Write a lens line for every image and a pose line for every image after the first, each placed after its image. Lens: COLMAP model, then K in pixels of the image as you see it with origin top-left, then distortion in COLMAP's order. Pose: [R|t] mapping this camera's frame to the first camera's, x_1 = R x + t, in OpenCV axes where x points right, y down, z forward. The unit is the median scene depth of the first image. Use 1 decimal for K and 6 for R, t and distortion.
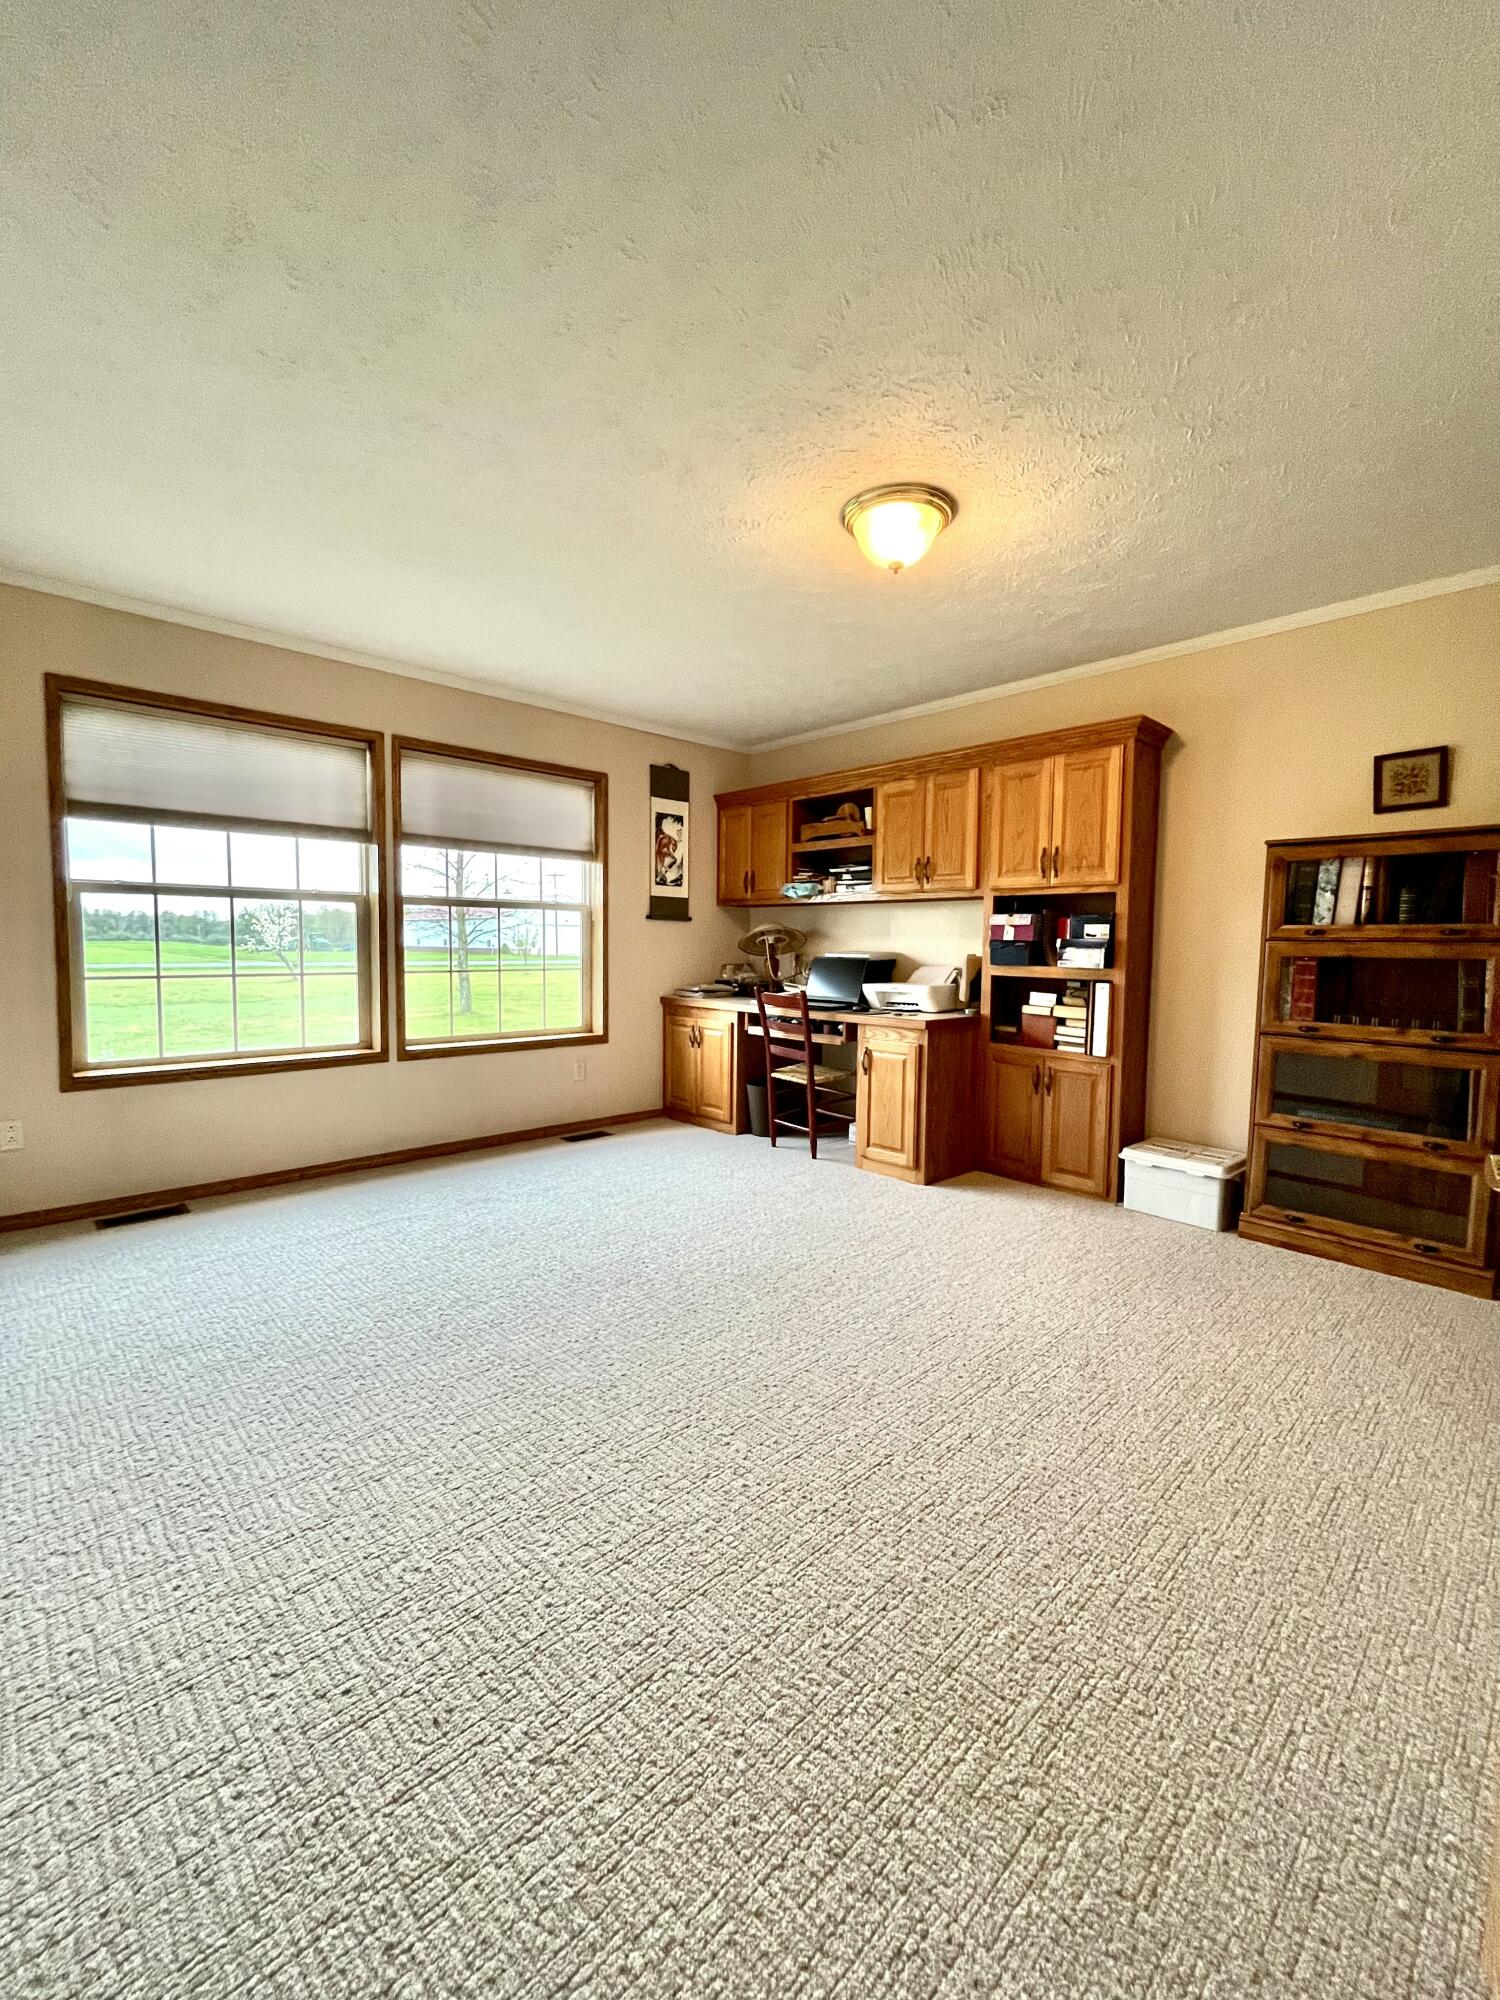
lens RADIAL K [[816.1, 0, 790.5], [0, 816.1, 992.6], [0, 0, 1]] dist [-0.000314, -0.000192]
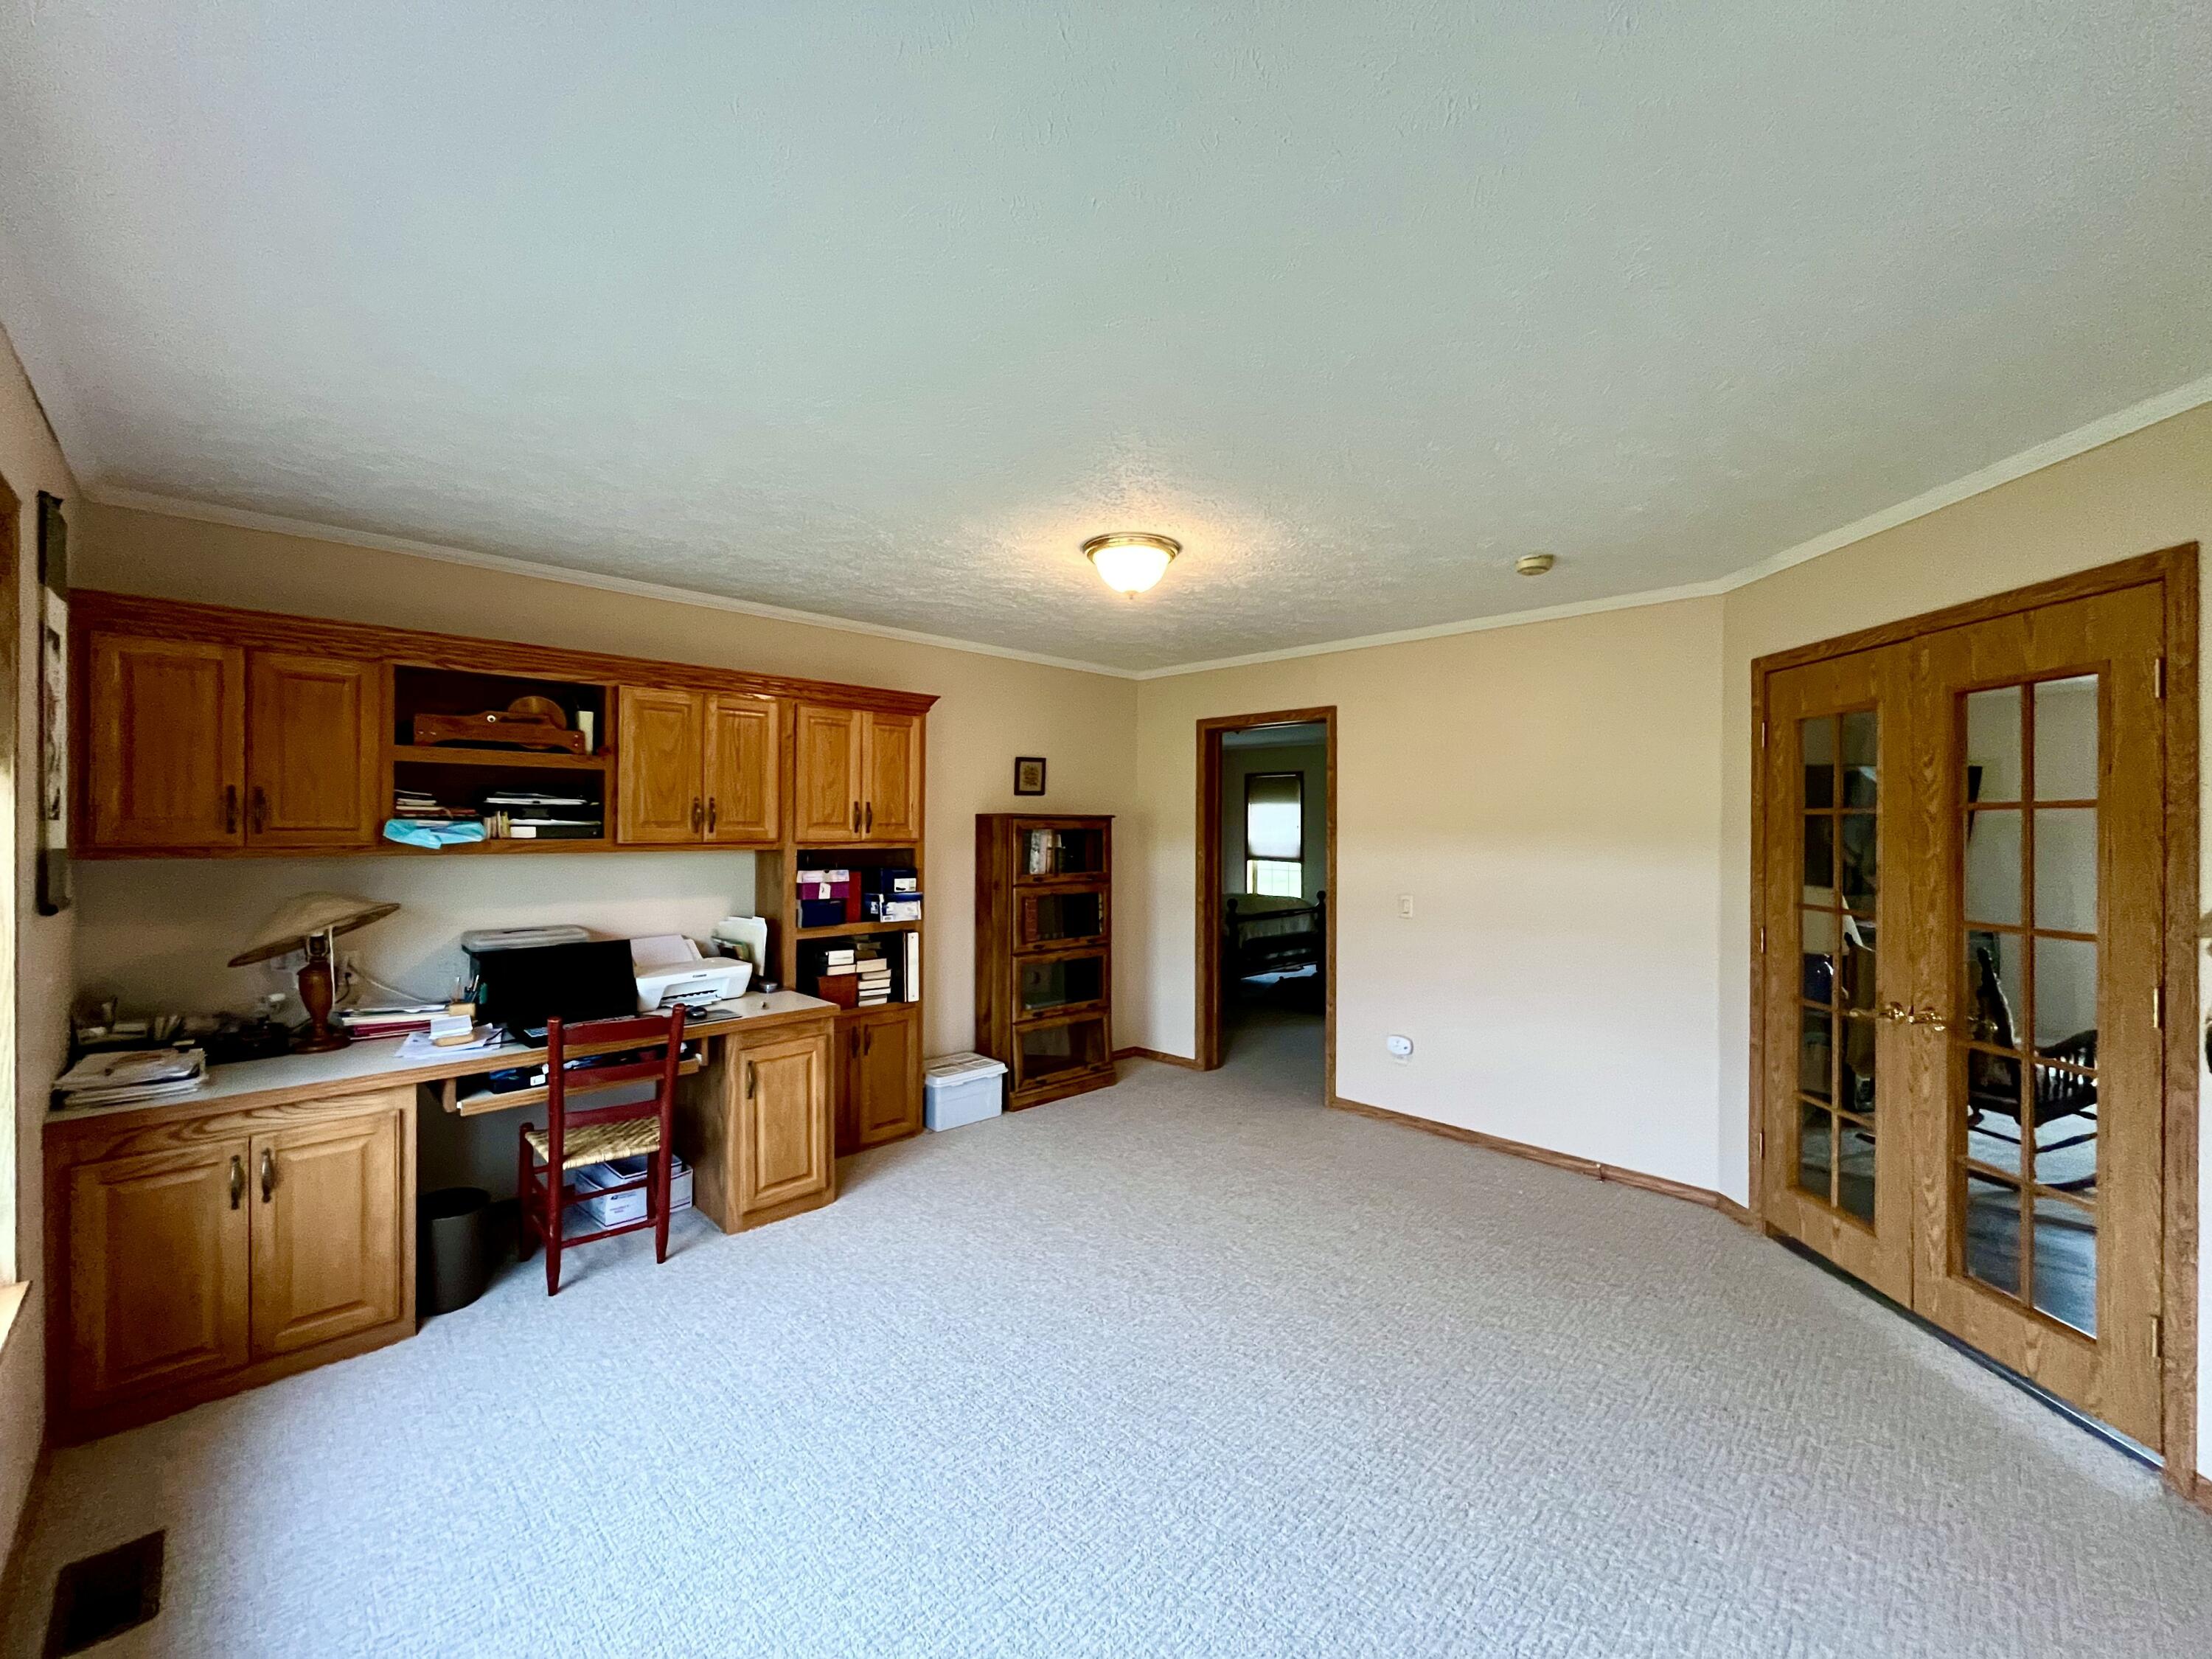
lens RADIAL K [[902.6, 0, 1098.0], [0, 902.6, 832.5], [0, 0, 1]] dist [-0.000314, -0.000192]
pose [[-0.005188, -0.014927, 0.999875, -0.630308], [0.059494, 0.998113, 0.015209, -0.115395], [-0.998215, 0.059566, -0.004290, 0.593179]]
